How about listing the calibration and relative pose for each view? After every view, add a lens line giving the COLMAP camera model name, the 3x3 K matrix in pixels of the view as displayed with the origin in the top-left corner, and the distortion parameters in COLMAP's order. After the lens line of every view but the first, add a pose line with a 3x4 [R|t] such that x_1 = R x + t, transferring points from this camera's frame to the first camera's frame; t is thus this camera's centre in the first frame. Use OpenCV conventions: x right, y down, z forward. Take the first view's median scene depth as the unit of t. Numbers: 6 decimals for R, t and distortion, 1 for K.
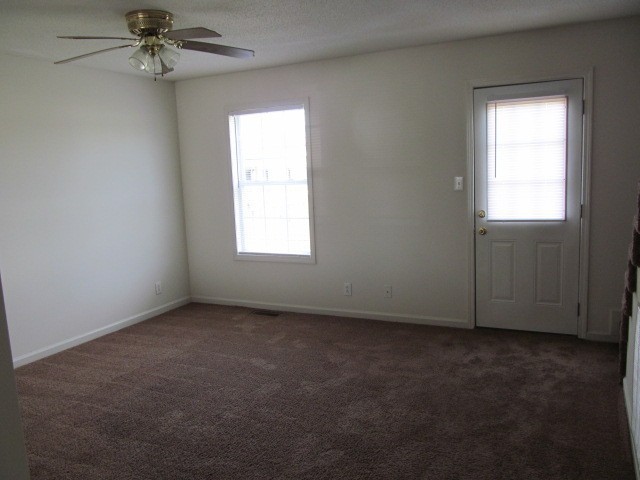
lens RADIAL K [[545.8, 0, 320.0], [0, 545.8, 240.0], [0, 0, 1]] dist [-0.013264, 0.000304]
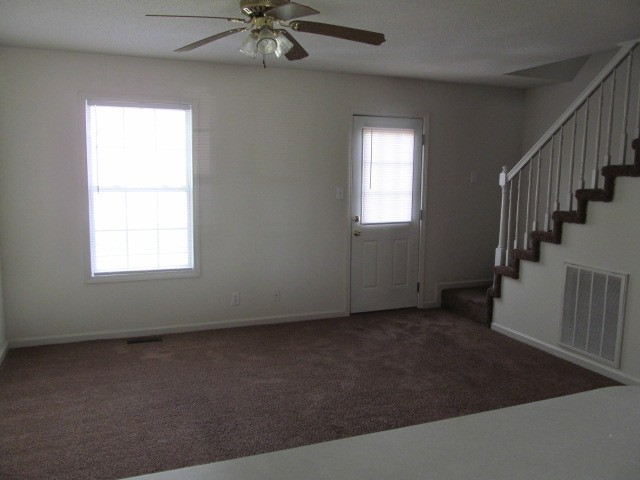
lens RADIAL K [[545.8, 0, 320.0], [0, 545.8, 240.0], [0, 0, 1]] dist [-0.013264, 0.000304]
pose [[0.658529, -0.045311, 0.751190, -0.686430], [0.064872, 0.997888, 0.003322, -0.010458], [-0.749754, 0.046543, 0.660078, 0.269770]]
